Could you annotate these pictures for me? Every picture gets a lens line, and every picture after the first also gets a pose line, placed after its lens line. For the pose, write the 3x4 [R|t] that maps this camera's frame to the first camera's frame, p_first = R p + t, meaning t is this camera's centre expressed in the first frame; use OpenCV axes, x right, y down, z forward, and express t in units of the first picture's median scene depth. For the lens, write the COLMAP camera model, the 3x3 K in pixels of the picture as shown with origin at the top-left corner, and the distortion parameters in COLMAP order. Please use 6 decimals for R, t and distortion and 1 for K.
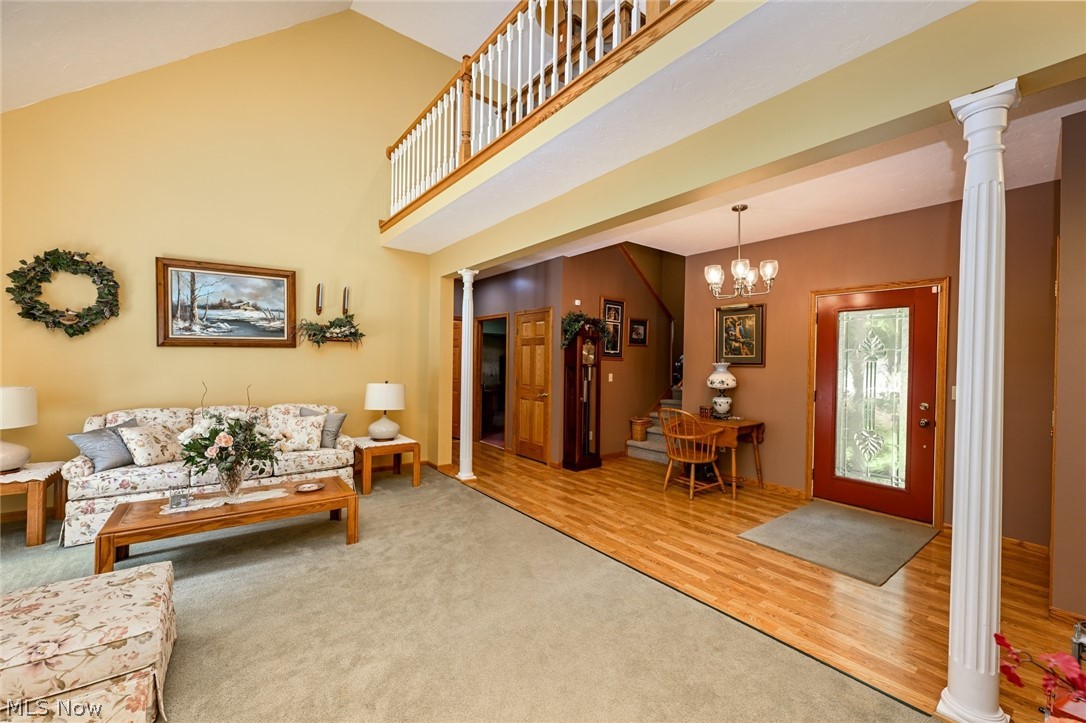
lens RADIAL K [[432.3, 0, 548.6], [0, 432.3, 361.5], [0, 0, 1]] dist [-0.003356, 0.000143]
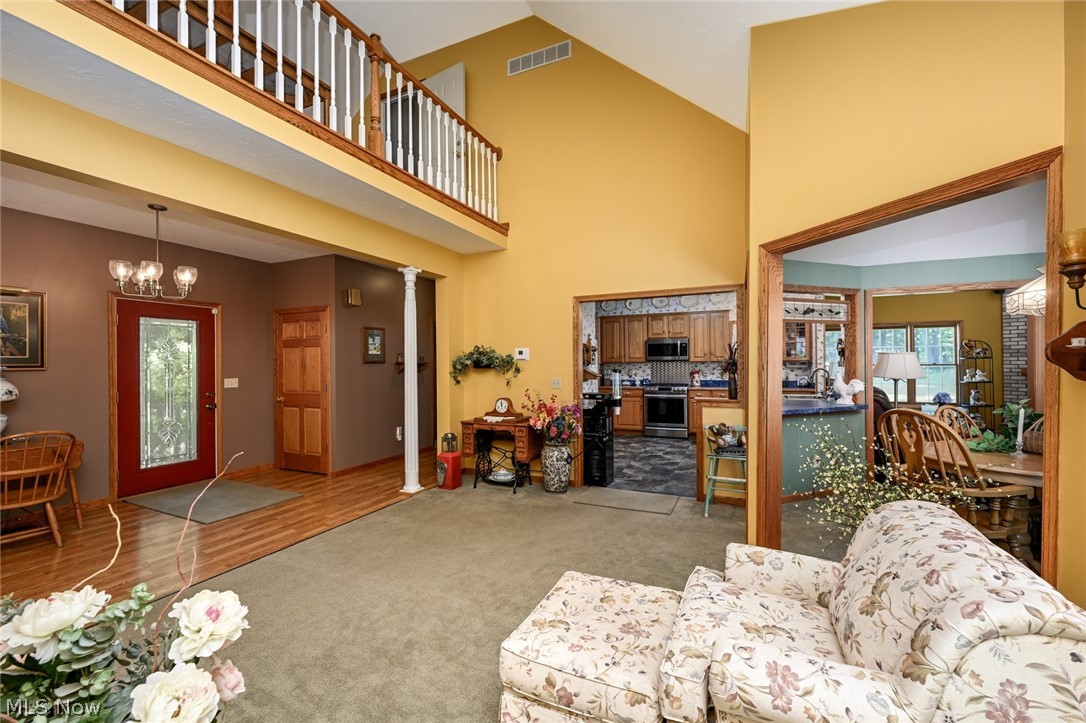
lens RADIAL K [[432.3, 0, 538.8], [0, 432.3, 361.7], [0, 0, 1]] dist [-0.003356, 0.000143]
pose [[-0.452037, -0.006278, 0.891977, -0.799038], [-0.001078, 0.999978, 0.006492, -0.012104], [-0.891999, 0.001973, -0.452034, 0.653344]]
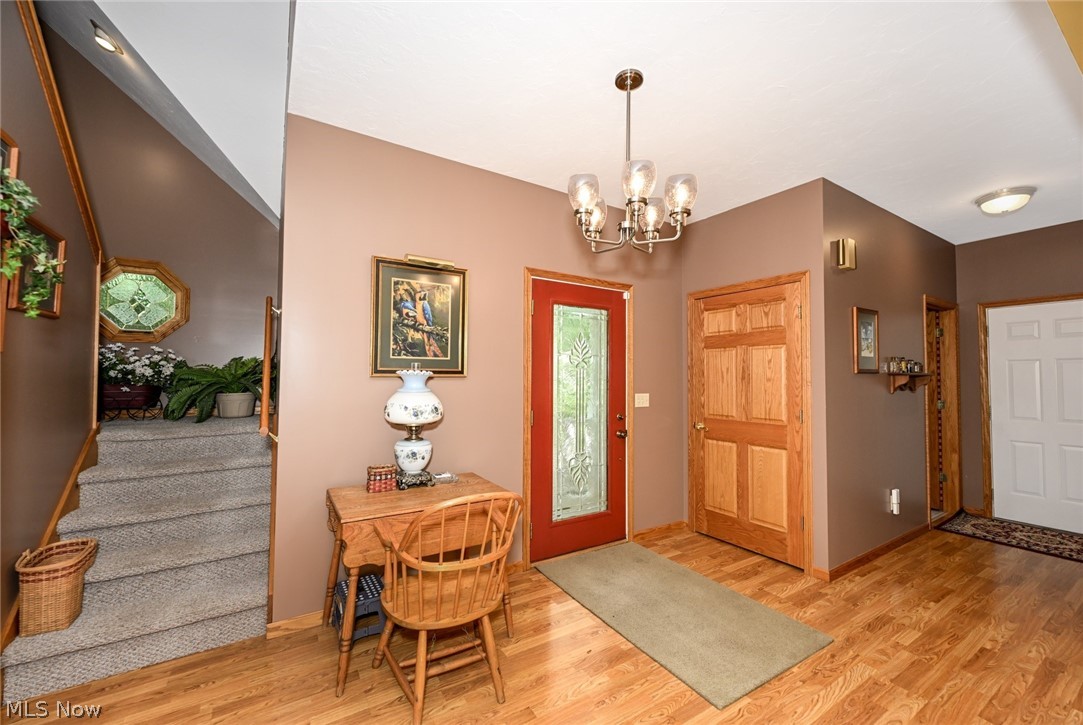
lens RADIAL K [[431.1, 0, 549.0], [0, 431.1, 362.0], [0, 0, 1]] dist [-0.003356, 0.000143]
pose [[0.101779, 0.019781, 0.994610, -0.089393], [-0.007776, 0.999788, -0.019088, 0.002074], [-0.994777, -0.005791, 0.101911, 1.011716]]
